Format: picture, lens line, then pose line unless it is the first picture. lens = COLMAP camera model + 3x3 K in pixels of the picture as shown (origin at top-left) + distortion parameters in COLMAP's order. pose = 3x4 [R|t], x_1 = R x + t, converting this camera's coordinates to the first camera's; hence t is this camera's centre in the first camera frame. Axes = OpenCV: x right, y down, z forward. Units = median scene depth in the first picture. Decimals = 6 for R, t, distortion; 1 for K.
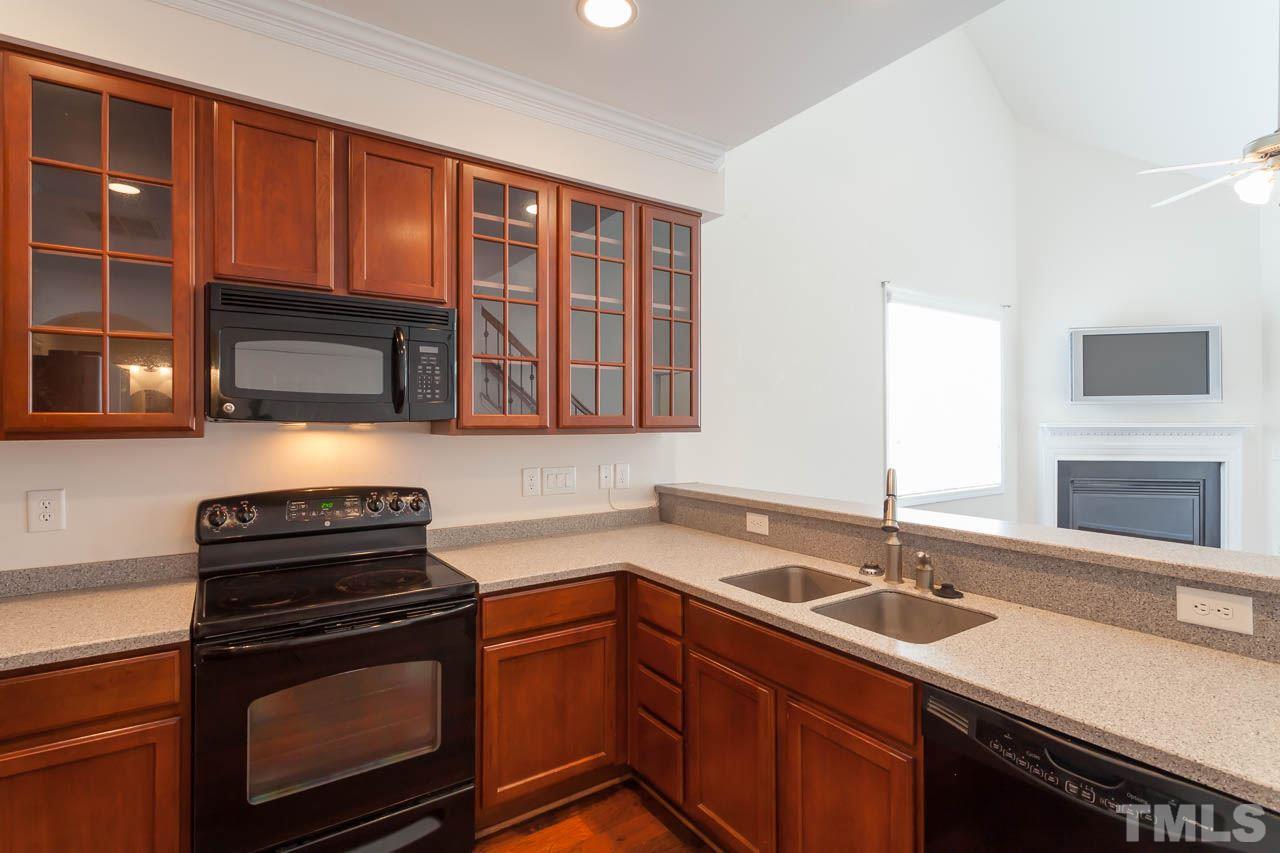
lens RADIAL K [[611.6, 0, 637.5], [0, 611.6, 423.0], [0, 0, 1]] dist [0.003311, 0.001624]
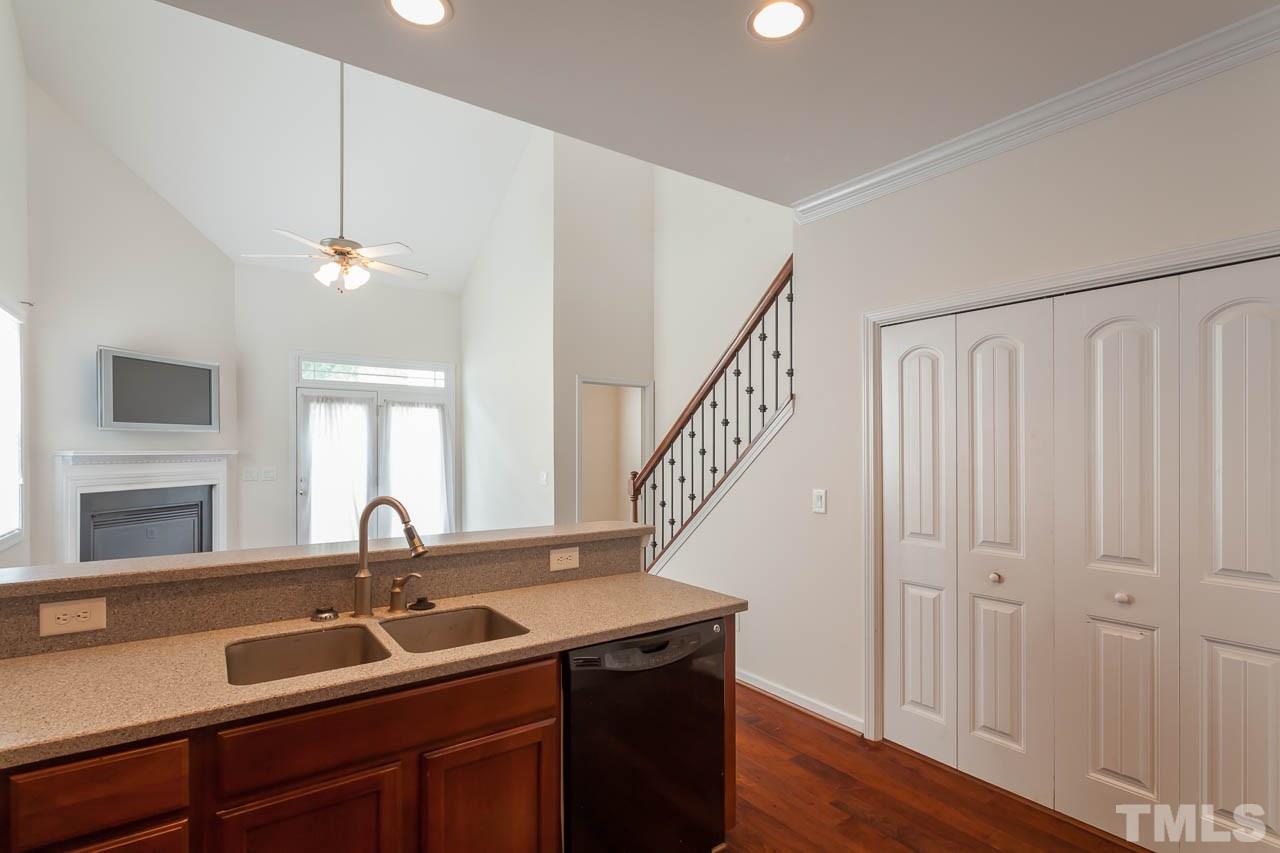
lens RADIAL K [[611.6, 0, 637.5], [0, 611.6, 423.0], [0, 0, 1]] dist [0.003311, 0.001624]
pose [[-0.017117, 0.043183, 0.998921, -0.482920], [0.000423, 0.999067, -0.043182, -0.002650], [-0.999853, -0.000317, -0.017119, 0.494320]]
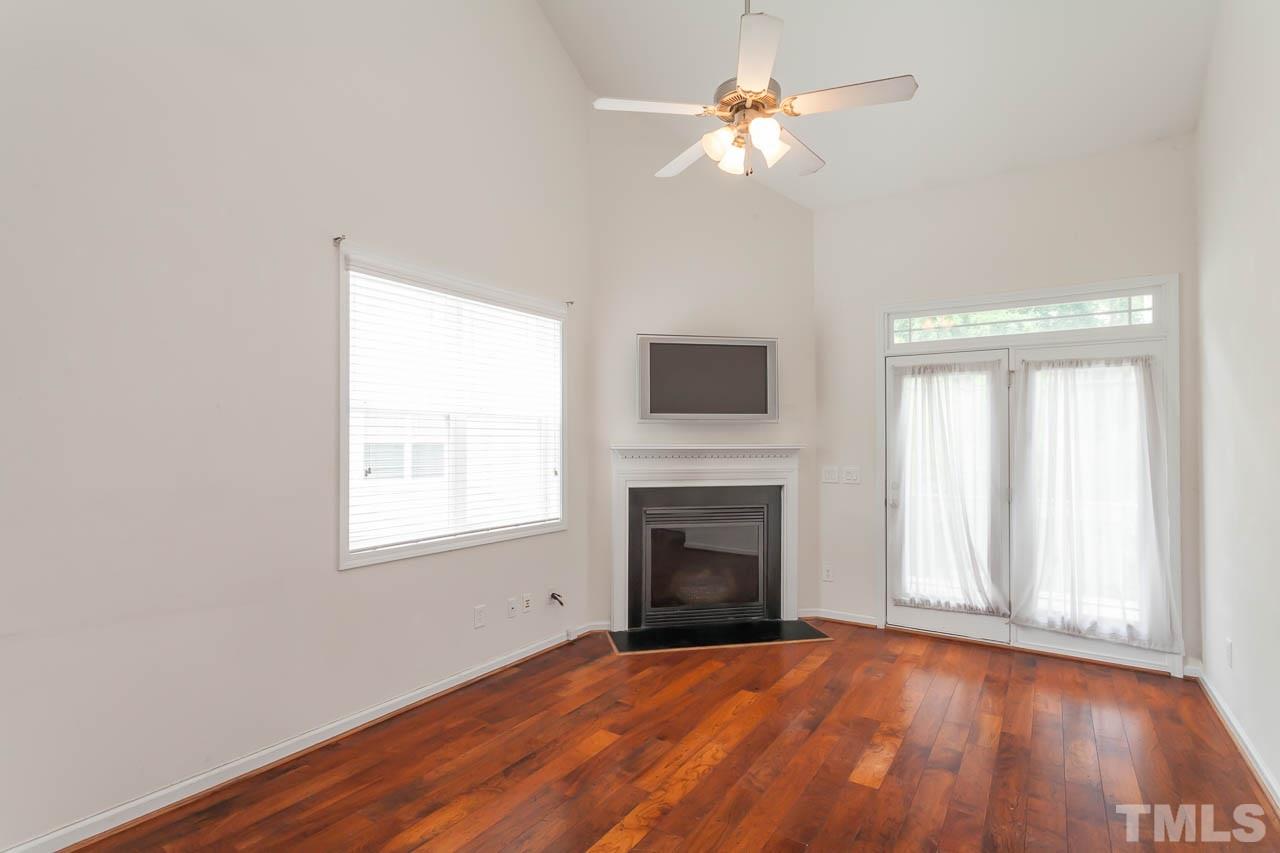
lens RADIAL K [[617.2, 0, 640.6], [0, 617.2, 435.8], [0, 0, 1]] dist [0.003615, 0.001615]
pose [[0.925730, 0.005742, 0.378143, 0.855819], [-0.002283, 0.999951, -0.009596, -0.007896], [-0.378179, 0.008020, 0.925698, 0.433976]]
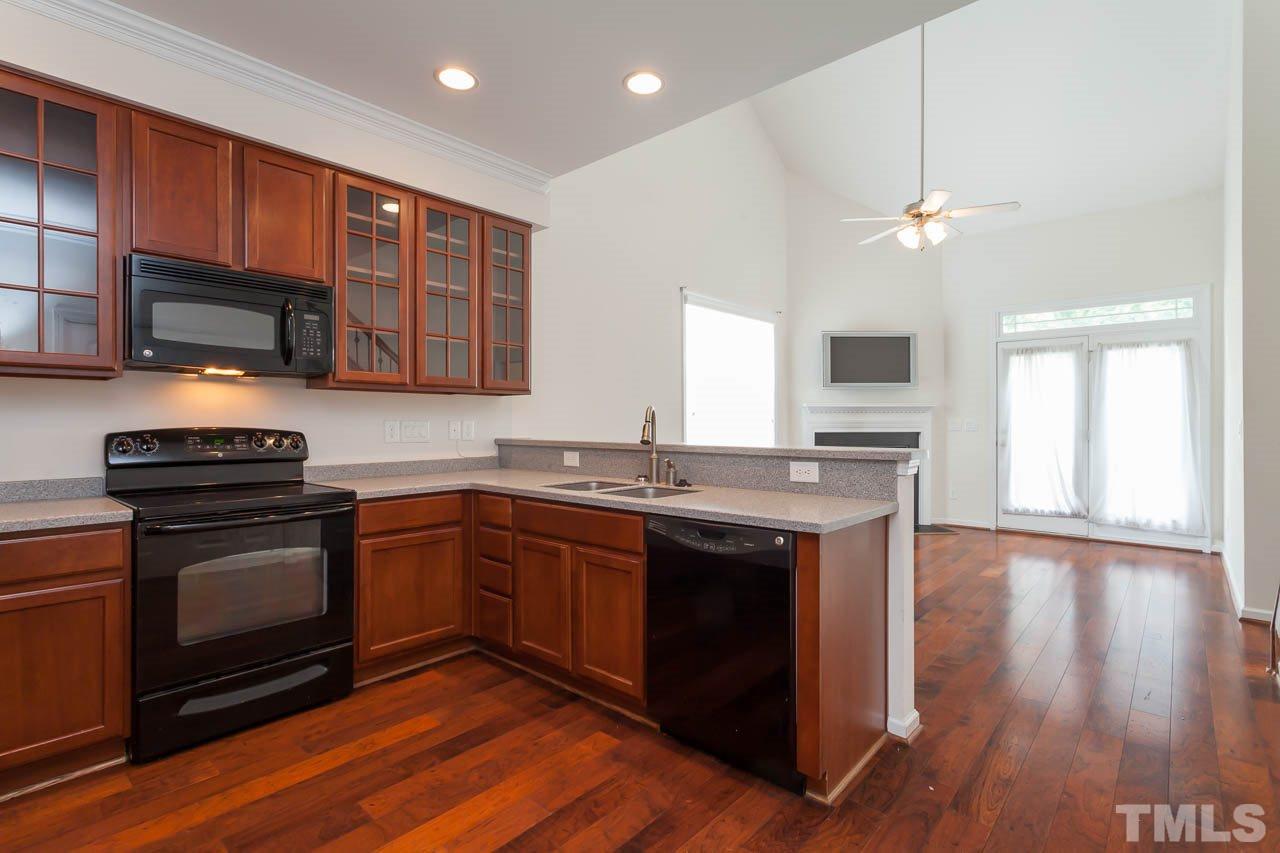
lens RADIAL K [[607.2, 0, 636.1], [0, 607.2, 422.6], [0, 0, 1]] dist [0.001507, 0.000822]
pose [[0.970403, 0.000480, 0.241490, 0.011822], [-0.000498, 1.000000, 0.000014, 0.093869], [-0.241490, -0.000134, 0.970403, -0.375984]]
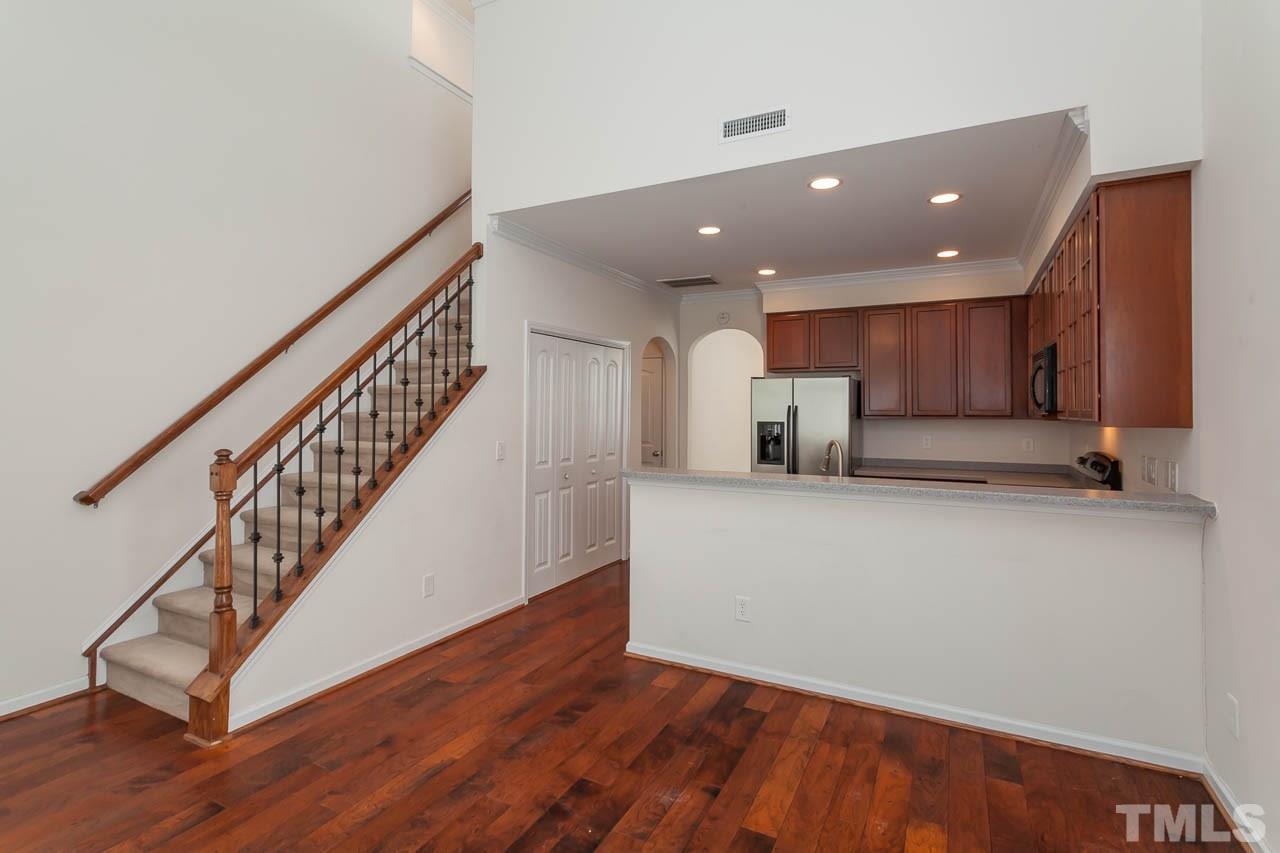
lens RADIAL K [[611.6, 0, 637.5], [0, 611.6, 423.0], [0, 0, 1]] dist [0.003311, 0.001624]
pose [[-0.876209, 0.003724, -0.481916, 1.408116], [-0.007044, 0.999764, 0.020532, -0.005932], [0.481879, 0.021384, -0.875977, 1.809159]]
